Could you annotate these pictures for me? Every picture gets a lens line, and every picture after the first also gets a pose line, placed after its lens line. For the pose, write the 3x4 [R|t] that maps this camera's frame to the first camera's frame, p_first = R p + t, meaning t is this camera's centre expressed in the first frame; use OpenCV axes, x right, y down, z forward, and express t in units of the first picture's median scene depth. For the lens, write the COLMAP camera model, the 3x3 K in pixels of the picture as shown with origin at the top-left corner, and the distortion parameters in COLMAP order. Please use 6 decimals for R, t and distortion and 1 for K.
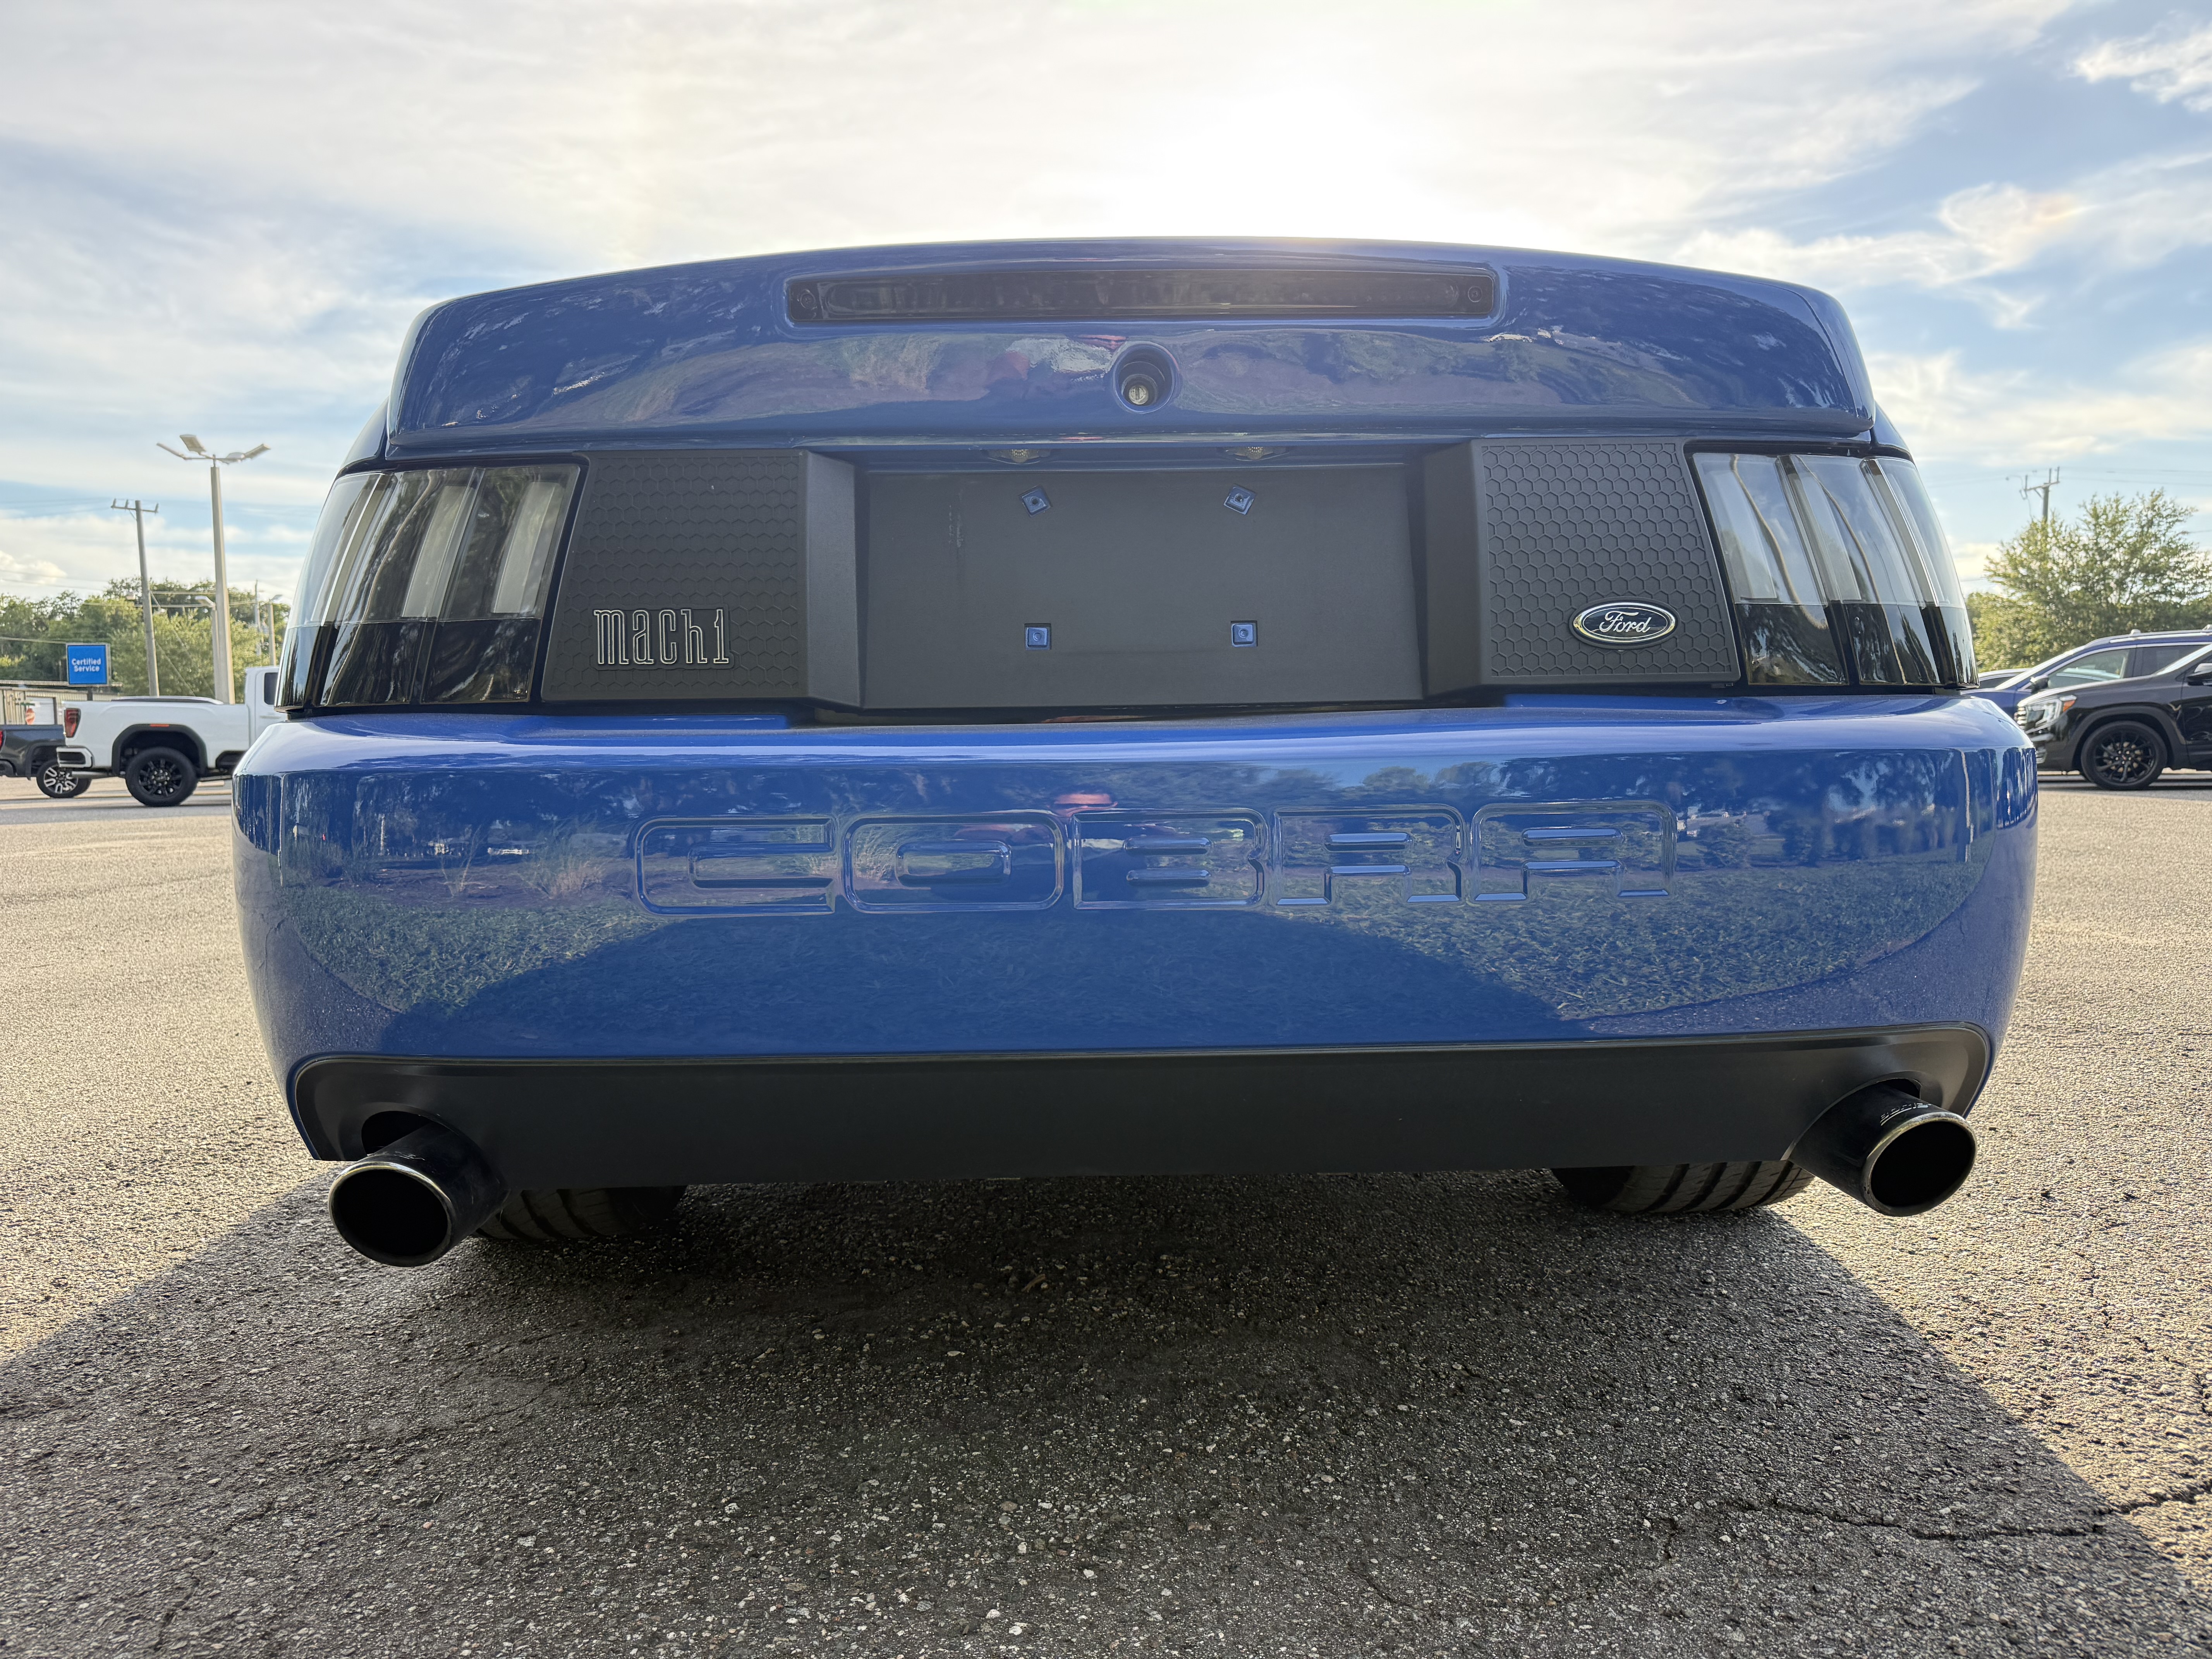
lens RADIAL K [[1604.9, 0, 1109.9], [0, 1604.9, 833.9], [0, 0, 1]] dist [0.032655, -0.056246]
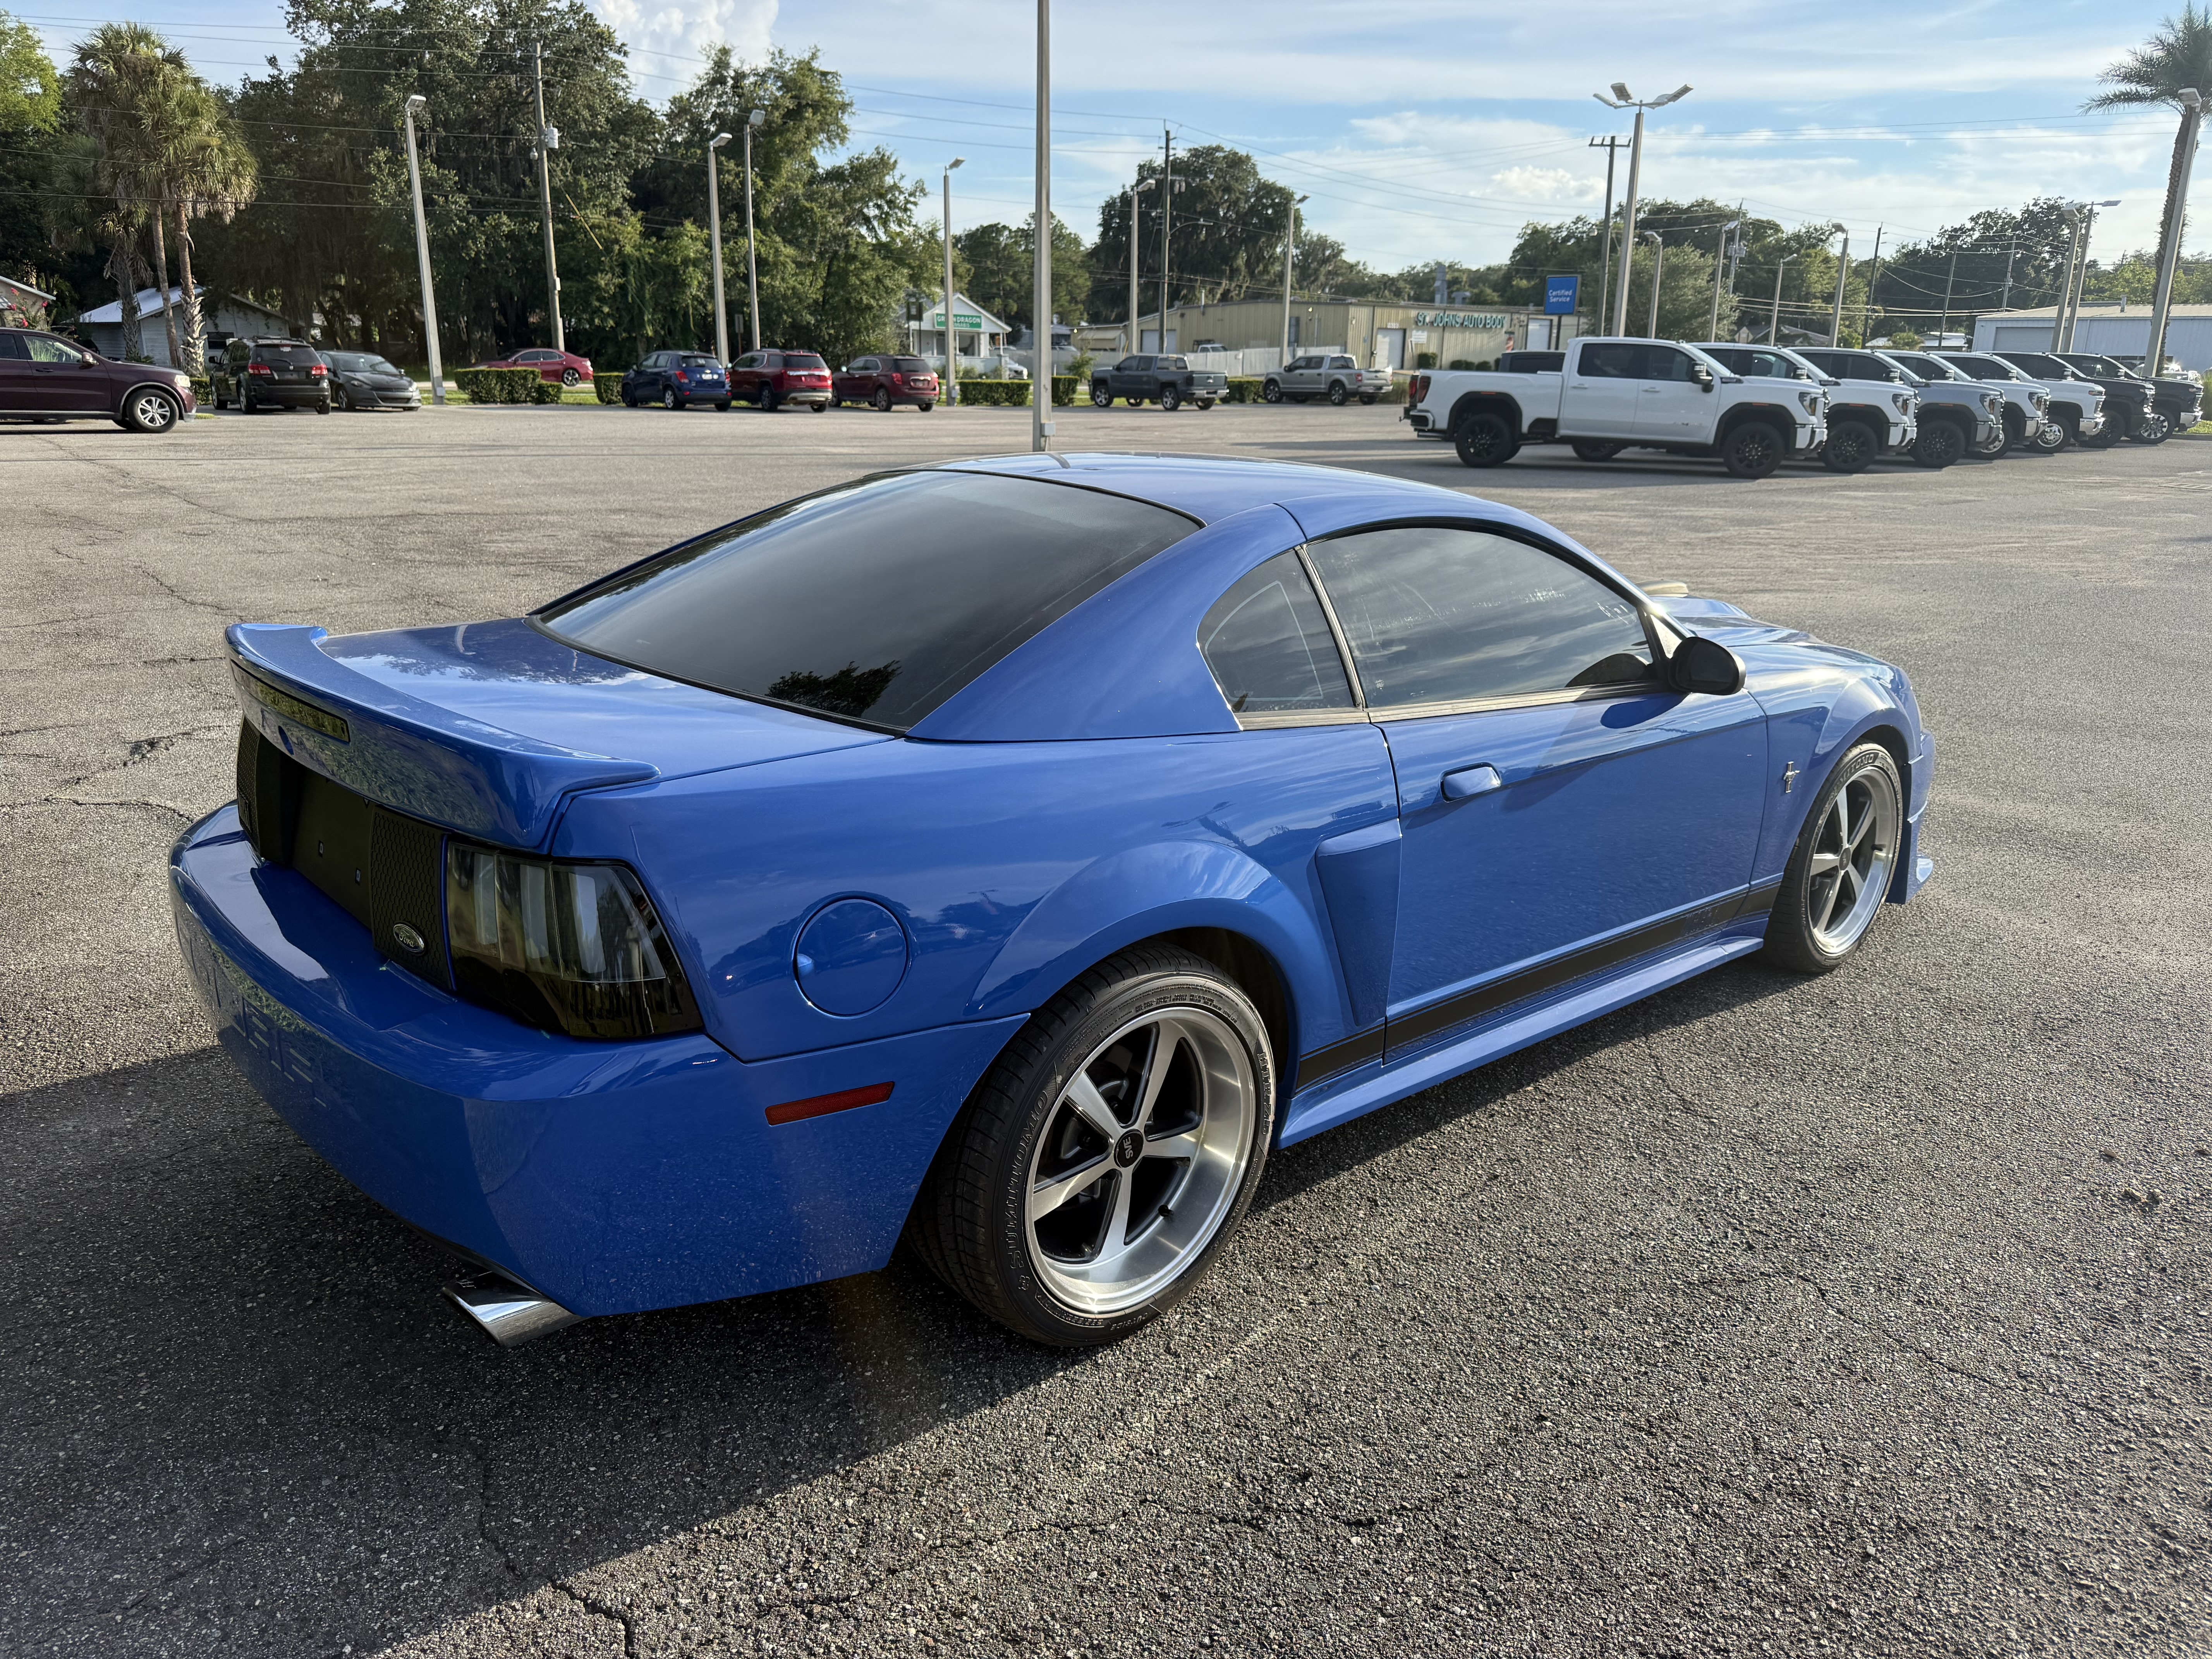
lens RADIAL K [[1604.9, 0, 1082.4], [0, 1604.9, 829.1], [0, 0, 1]] dist [0.032655, -0.056246]
pose [[0.629267, 0.243070, -0.738201, 0.096691], [-0.063143, 0.962683, 0.263162, -0.035866], [0.774620, -0.118987, 0.621132, 0.026475]]
